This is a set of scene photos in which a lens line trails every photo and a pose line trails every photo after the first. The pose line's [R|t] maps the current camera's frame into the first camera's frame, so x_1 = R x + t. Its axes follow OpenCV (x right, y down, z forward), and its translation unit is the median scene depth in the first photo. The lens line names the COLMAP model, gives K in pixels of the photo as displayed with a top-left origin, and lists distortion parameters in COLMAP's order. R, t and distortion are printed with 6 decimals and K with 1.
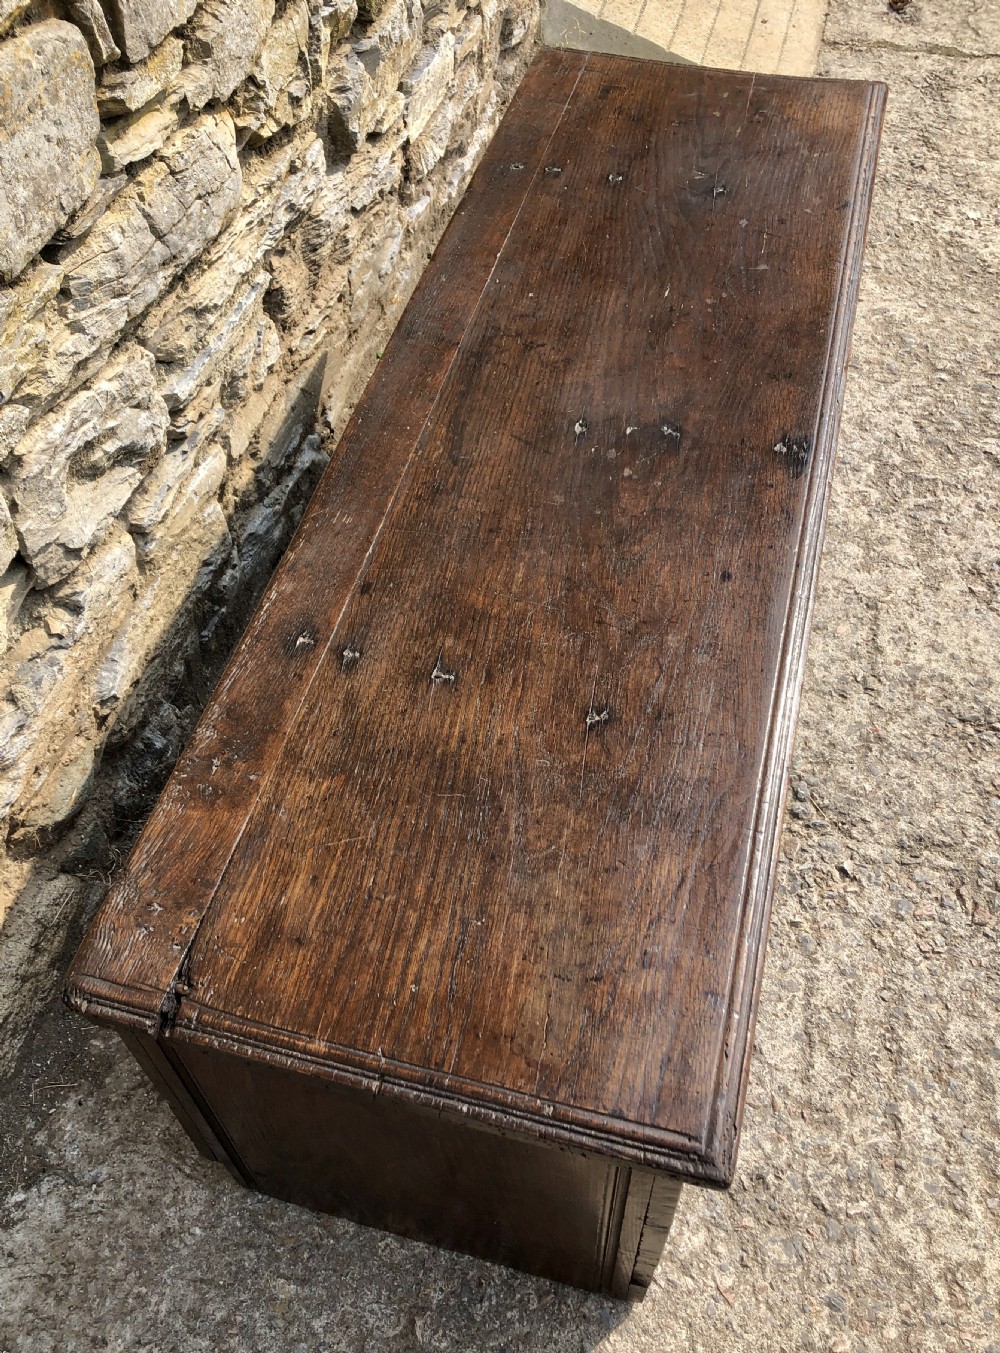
lens RADIAL K [[1244.7, 0, 507.9], [0, 1244.7, 657.1], [0, 0, 1]] dist [0.014206, 0.000000]
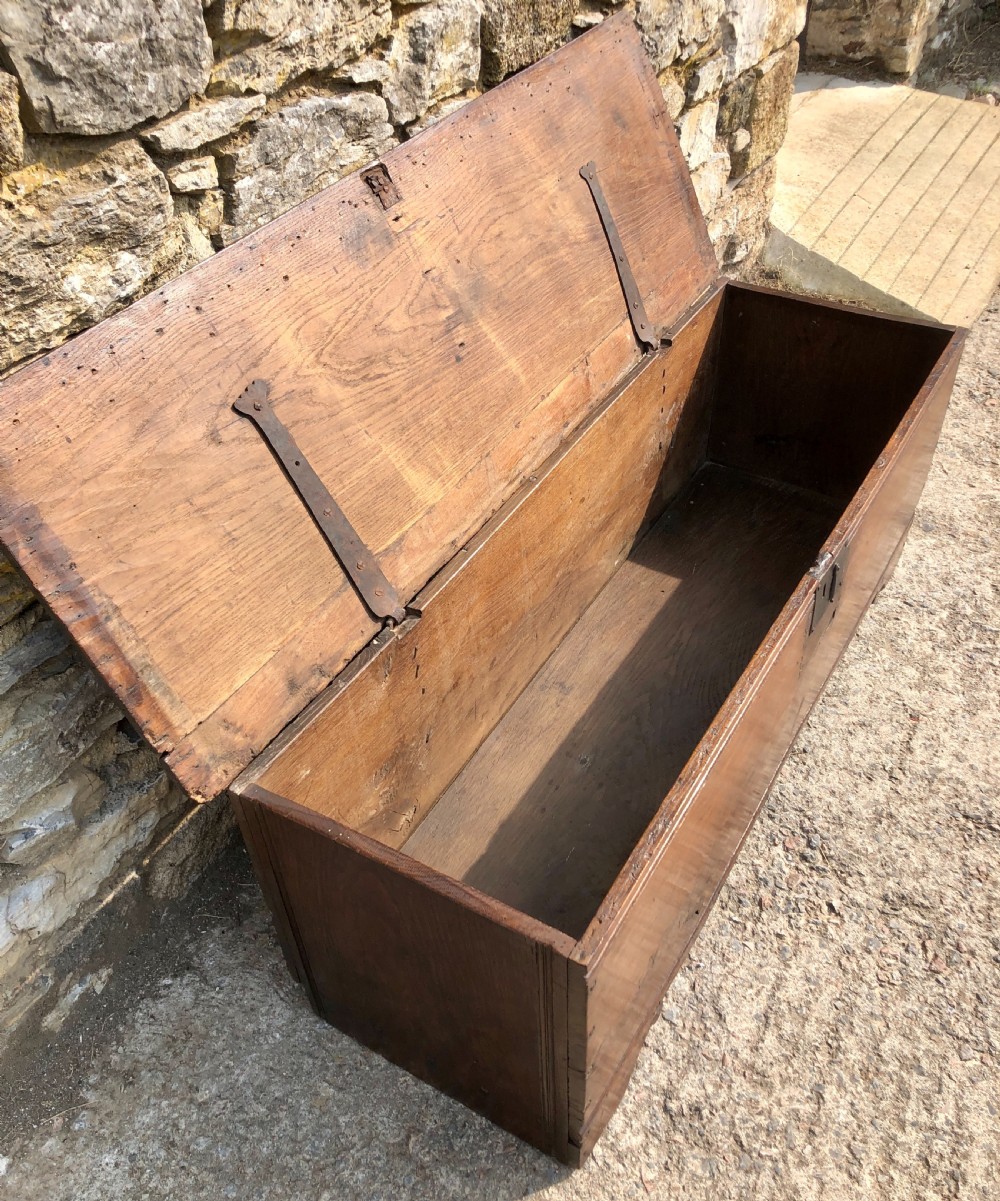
lens RADIAL K [[1110.5, 0, 506.0], [0, 1110.5, 644.8], [0, 0, 1]] dist [0.012909, 0.000000]
pose [[0.962271, 0.174716, -0.208588, 0.161979], [-0.199190, 0.974575, -0.102599, 0.108319], [0.185359, 0.140277, 0.972607, -0.191196]]
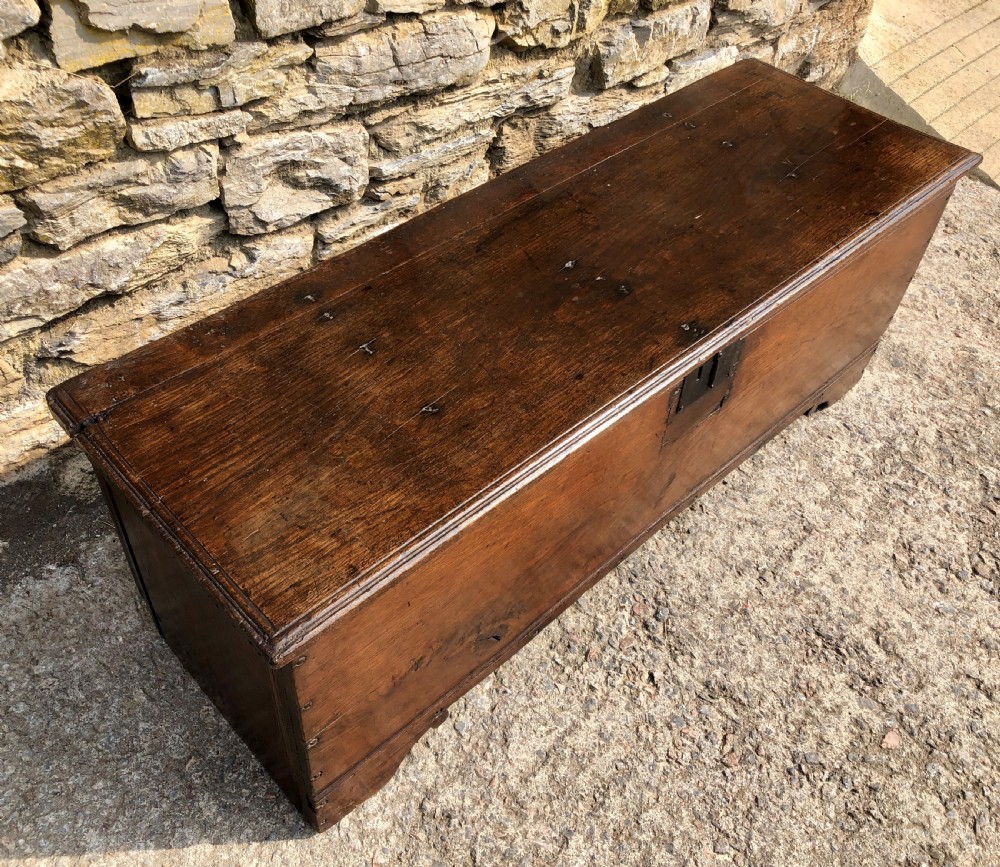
lens RADIAL K [[957.8, 0, 472.3], [0, 957.8, 425.2], [0, 0, 1]] dist [0.011382, 0.000000]
pose [[0.846004, 0.416779, -0.332525, 0.376237], [-0.449393, 0.893010, -0.024060, 0.053176], [0.286920, 0.169789, 0.942788, -0.034431]]
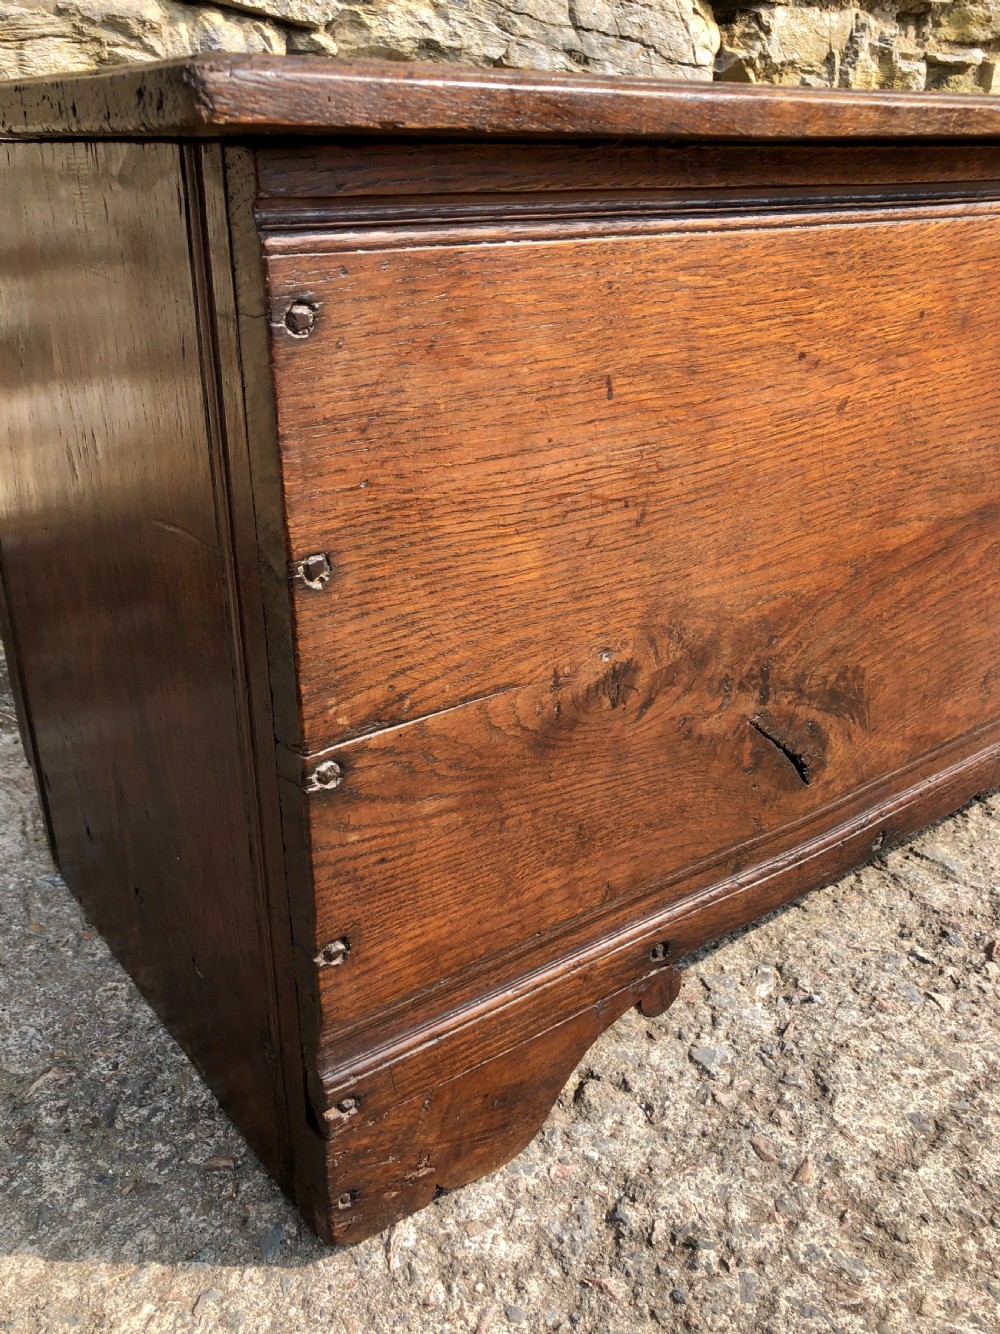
lens RADIAL K [[1185.6, 0, 495.0], [0, 1185.6, 658.7], [0, 0, 1]] dist [-0.013745, 0.039820]
pose [[0.786735, 0.259689, -0.560009, 0.328048], [-0.488983, 0.815876, -0.308613, 0.395301], [0.376755, 0.516632, 0.768861, 0.482235]]
